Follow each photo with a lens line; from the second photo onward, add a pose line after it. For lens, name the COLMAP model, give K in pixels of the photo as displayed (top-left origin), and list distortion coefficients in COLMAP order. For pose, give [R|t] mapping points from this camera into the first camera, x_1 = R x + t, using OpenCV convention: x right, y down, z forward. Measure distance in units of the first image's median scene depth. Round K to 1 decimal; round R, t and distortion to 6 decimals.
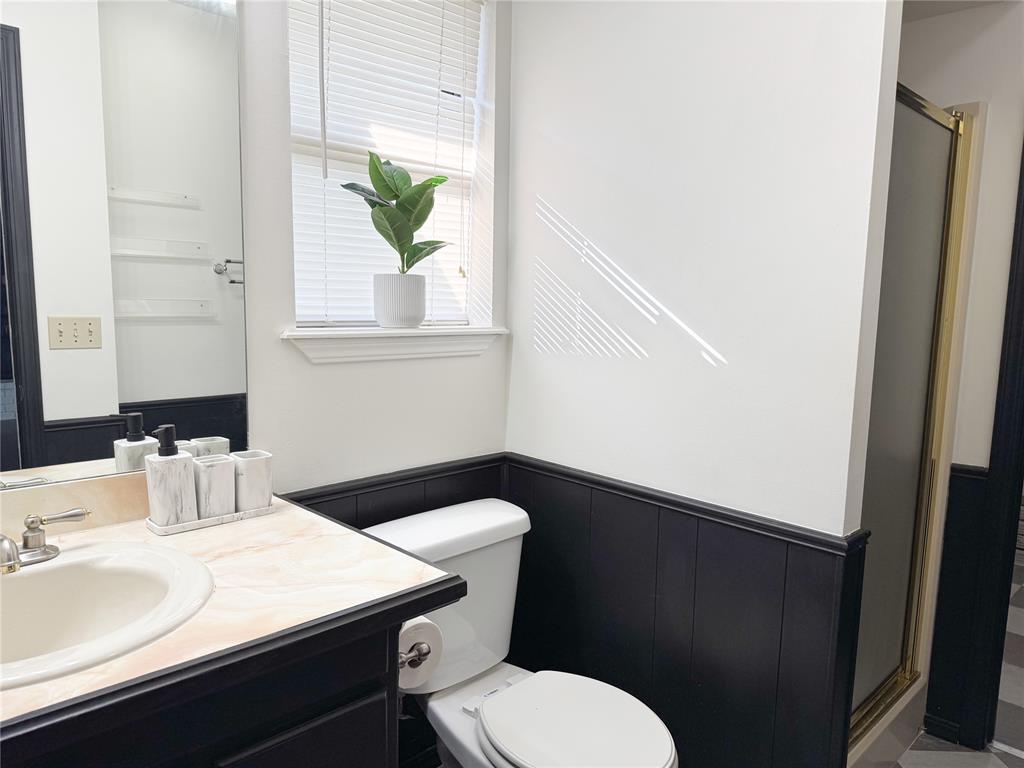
lens RADIAL K [[715.8, 0, 506.5], [0, 715.8, 382.6], [0, 0, 1]] dist [0.090981, -0.102089]
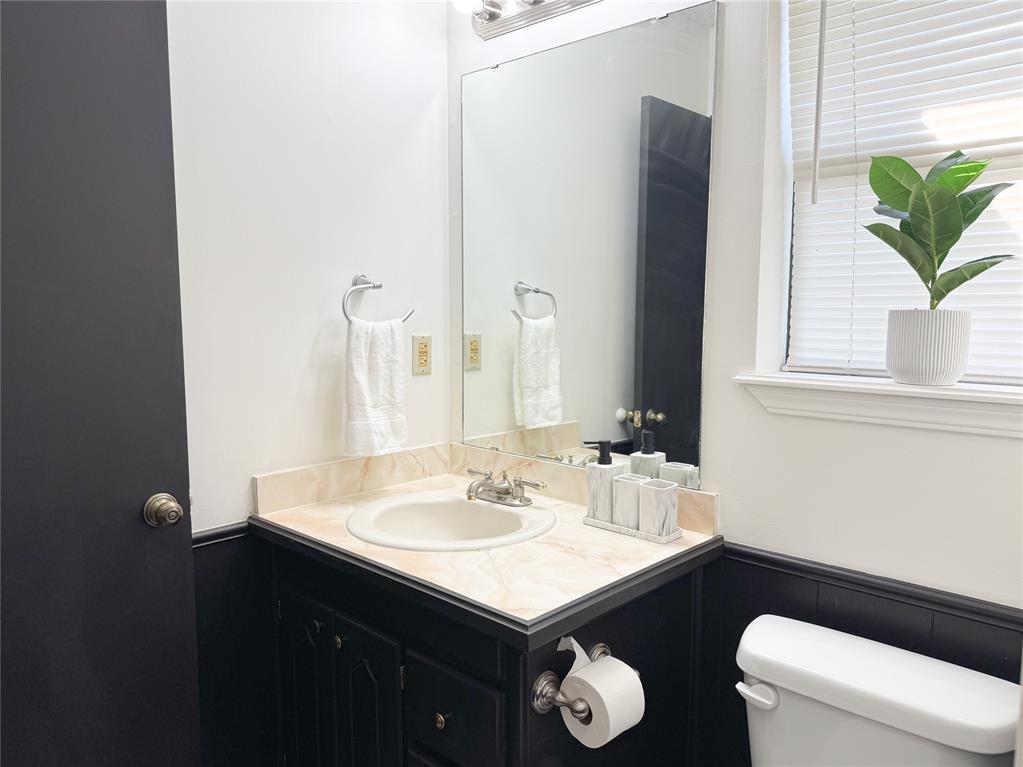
lens RADIAL K [[715.1, 0, 504.5], [0, 715.1, 381.1], [0, 0, 1]] dist [0.090981, -0.102089]
pose [[0.079384, 0.073336, -0.994143, 0.559469], [-0.137004, 0.988629, 0.061989, -0.069790], [0.987384, 0.131281, 0.088529, 0.550201]]
